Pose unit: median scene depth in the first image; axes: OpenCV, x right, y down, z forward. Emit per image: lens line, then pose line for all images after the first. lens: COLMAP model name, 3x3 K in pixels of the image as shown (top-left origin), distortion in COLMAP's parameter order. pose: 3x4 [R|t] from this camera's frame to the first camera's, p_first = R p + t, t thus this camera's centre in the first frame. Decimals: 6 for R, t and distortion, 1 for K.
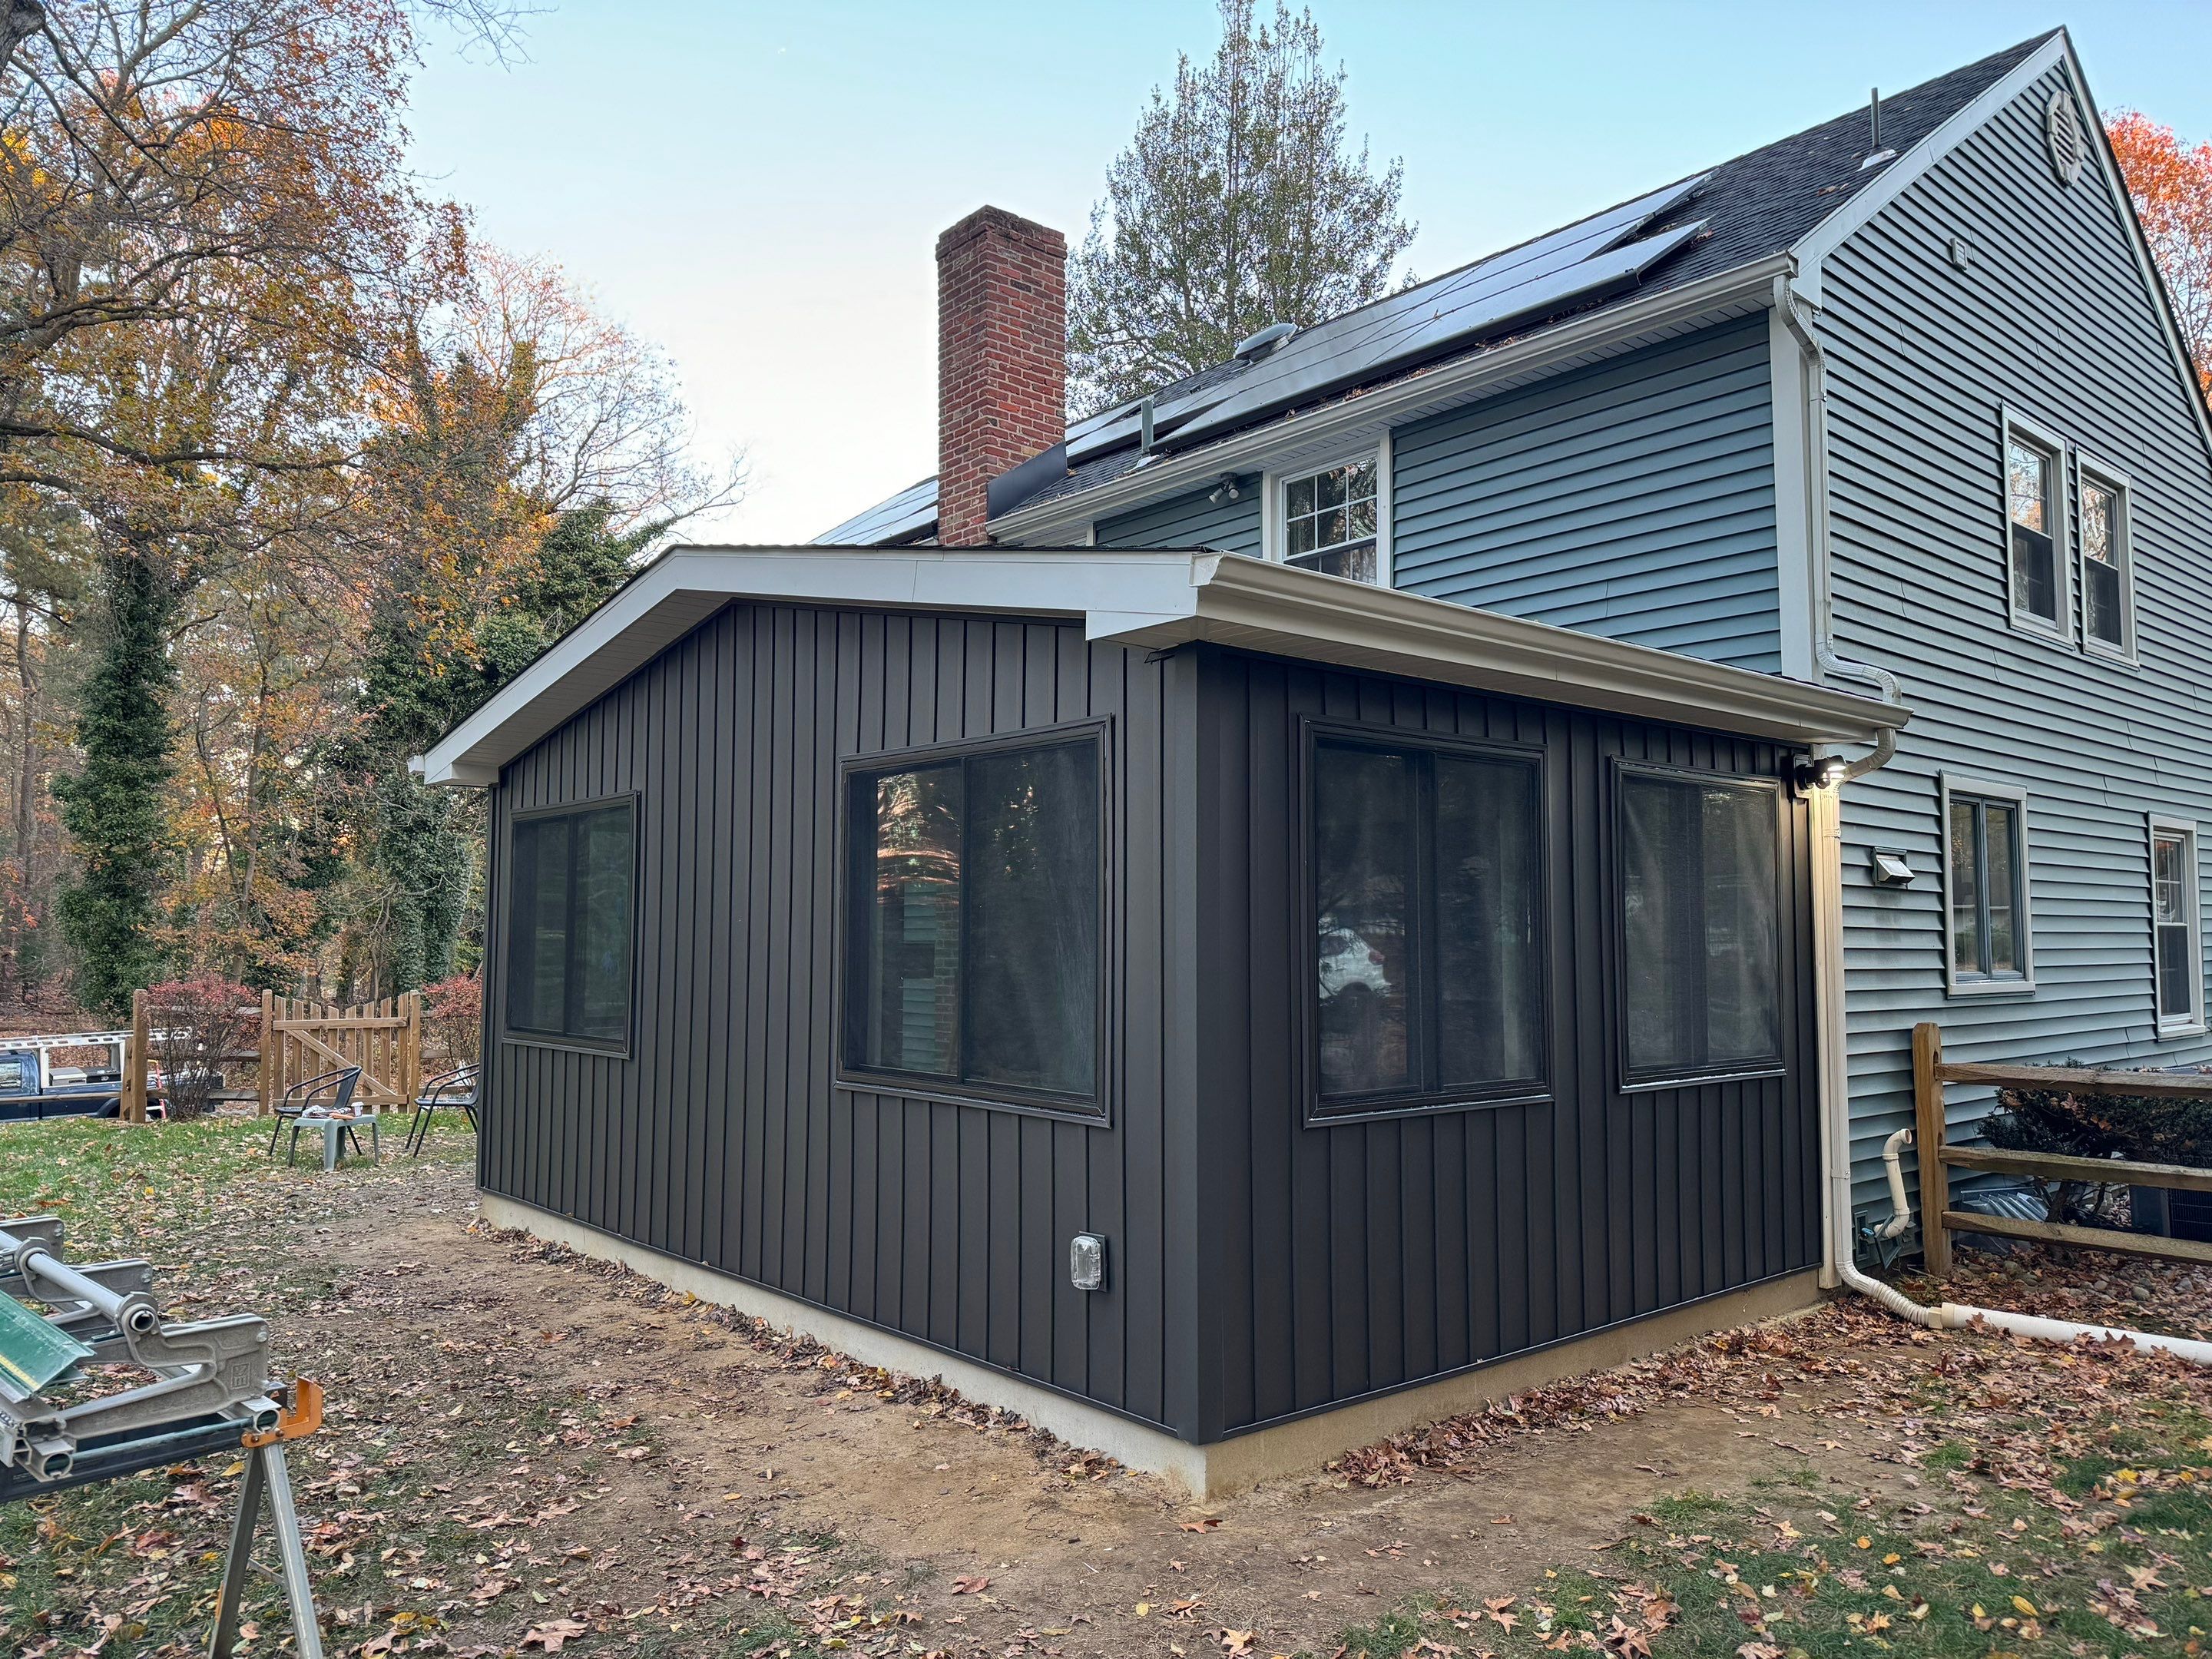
lens RADIAL K [[1653.4, 0, 1103.5], [0, 1653.4, 830.4], [0, 0, 1]] dist [0.086576, -0.119048]
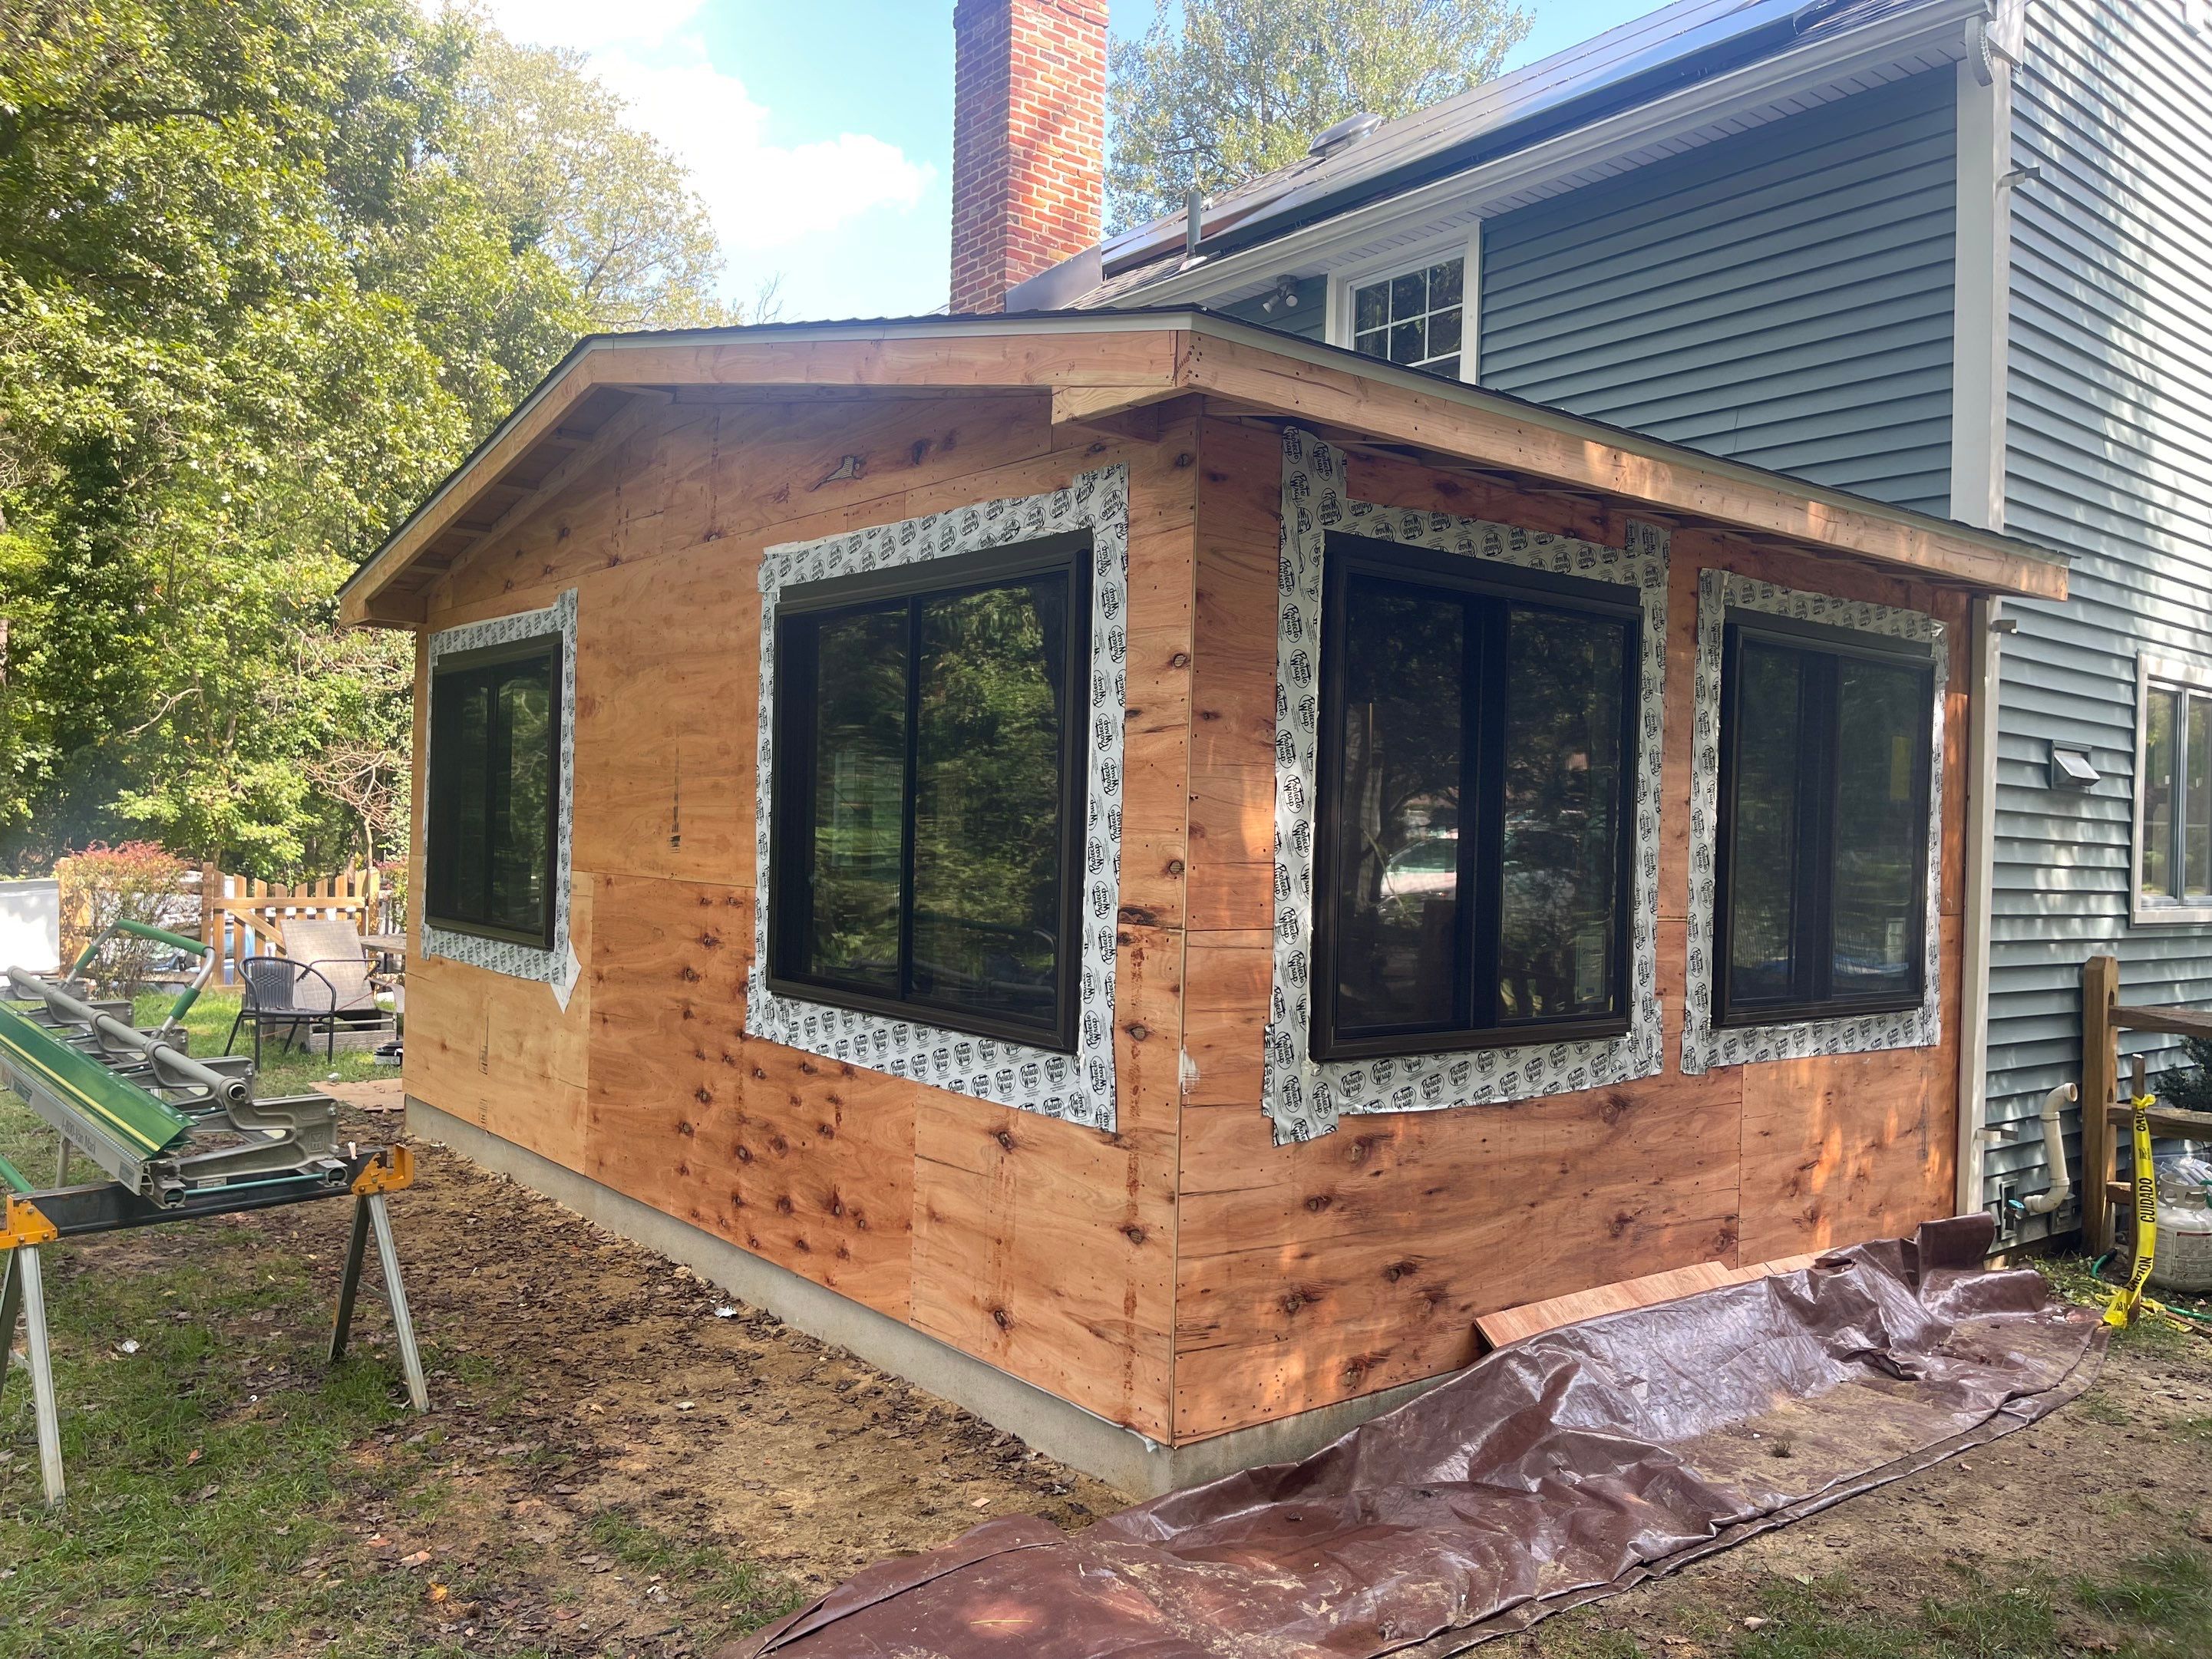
lens RADIAL K [[1695.9, 0, 1105.1], [0, 1695.9, 833.2], [0, 0, 1]] dist [0.010738, -0.029397]
pose [[0.997988, 0.028297, -0.056746, 0.041371], [-0.024648, 0.997646, 0.063990, 0.011852], [0.058423, -0.062462, 0.996336, 0.128694]]
